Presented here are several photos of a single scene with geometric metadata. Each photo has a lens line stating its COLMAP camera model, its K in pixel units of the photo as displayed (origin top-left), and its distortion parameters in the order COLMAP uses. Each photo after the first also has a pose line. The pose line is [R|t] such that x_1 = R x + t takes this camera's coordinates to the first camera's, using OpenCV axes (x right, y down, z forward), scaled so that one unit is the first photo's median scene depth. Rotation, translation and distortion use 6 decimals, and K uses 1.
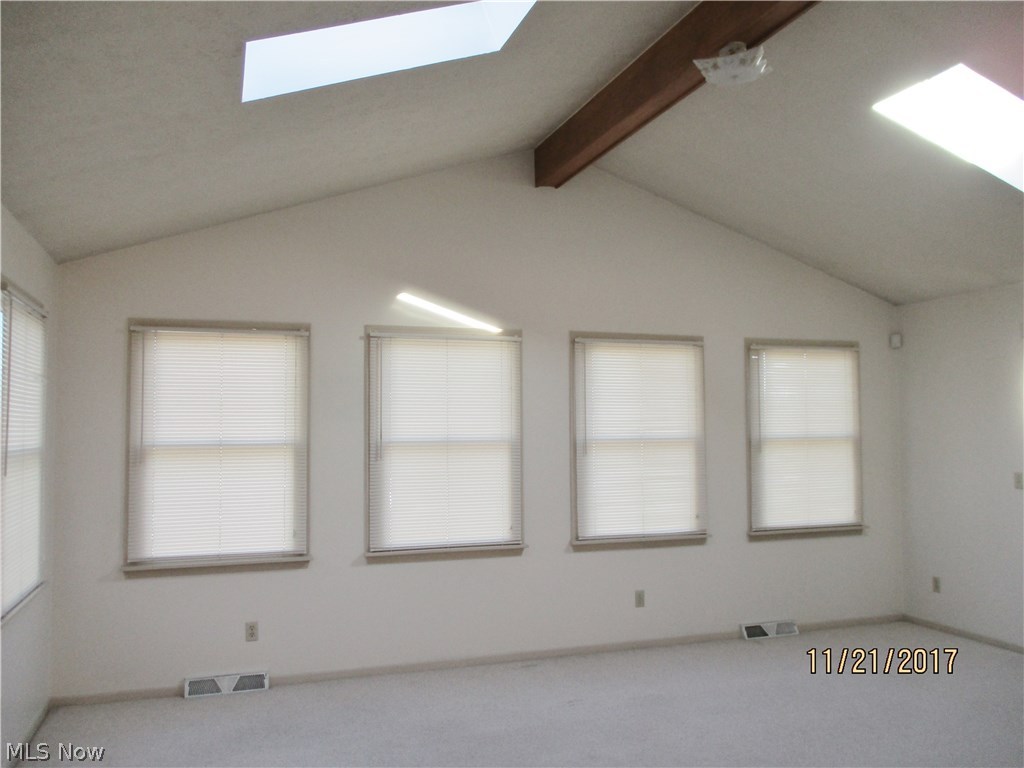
lens RADIAL K [[848.8, 0, 512.0], [0, 848.8, 384.0], [0, 0, 1]] dist [-0.017724, -0.007343]
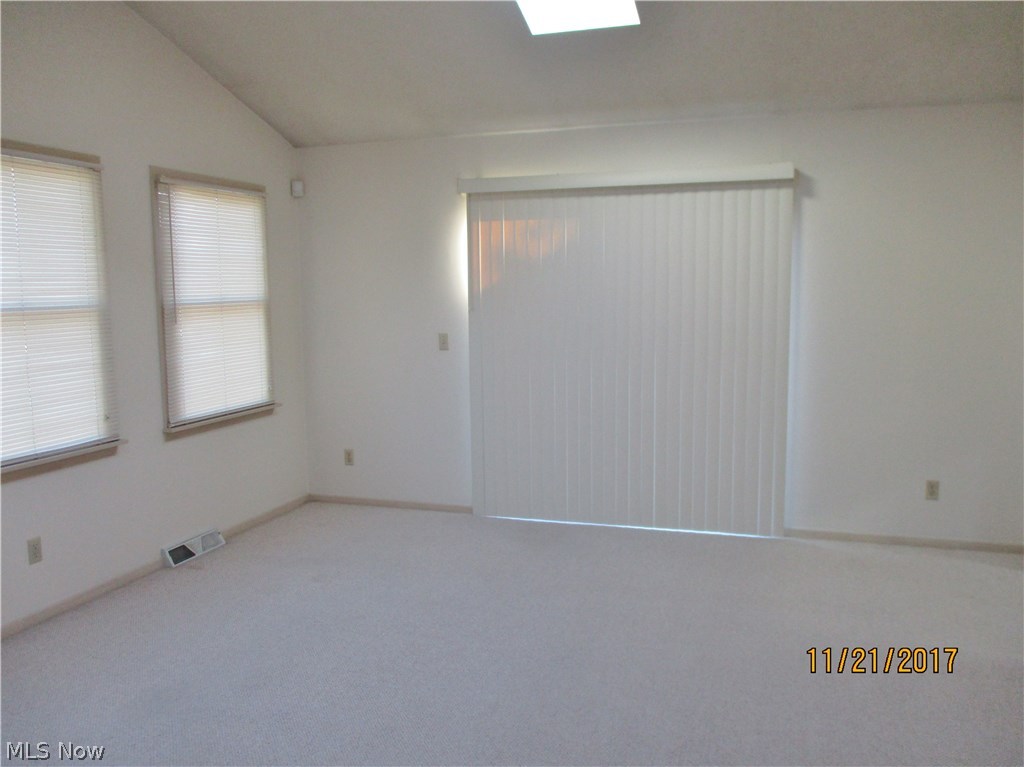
lens RADIAL K [[848.8, 0, 512.0], [0, 848.8, 383.5], [0, 0, 1]] dist [-0.017724, -0.007343]
pose [[0.610238, -0.093620, 0.786667, -0.123414], [-0.030775, 0.989442, 0.141625, 0.018389], [-0.791620, -0.110635, 0.600914, 0.311238]]
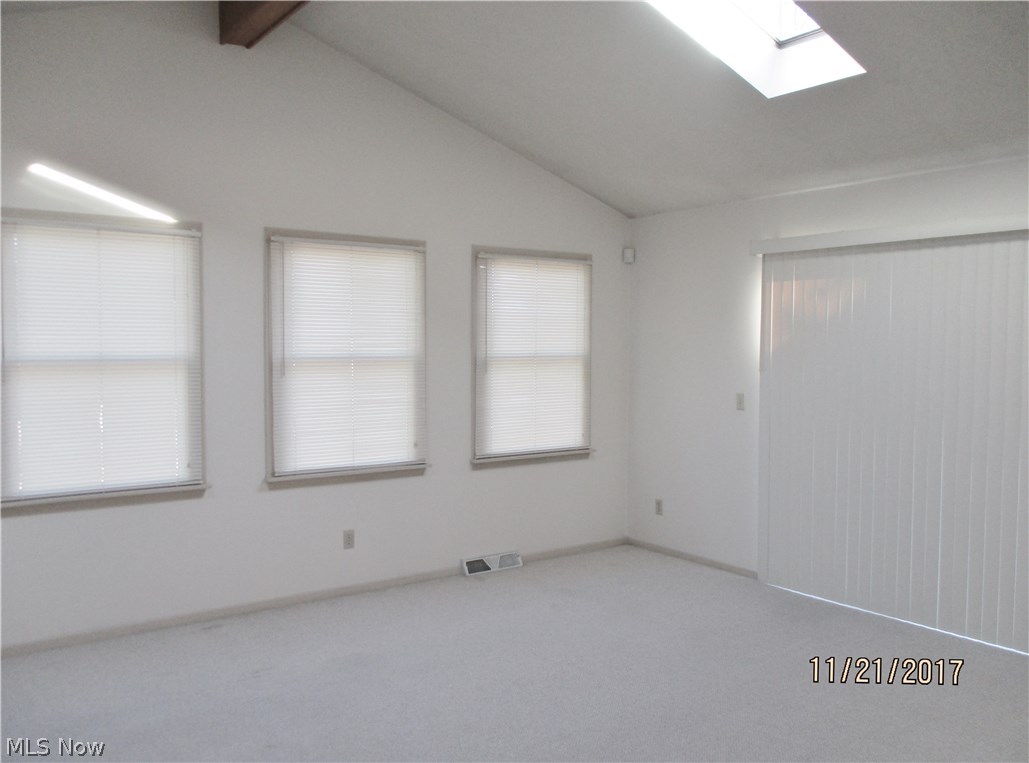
lens RADIAL K [[867.7, 0, 514.5], [0, 867.7, 381.5], [0, 0, 1]] dist [-0.010173, -0.002144]
pose [[0.957168, -0.004384, 0.289501, 0.053598], [-0.023159, 0.995522, 0.091645, 0.004126], [-0.288606, -0.094424, 0.952780, 0.105812]]
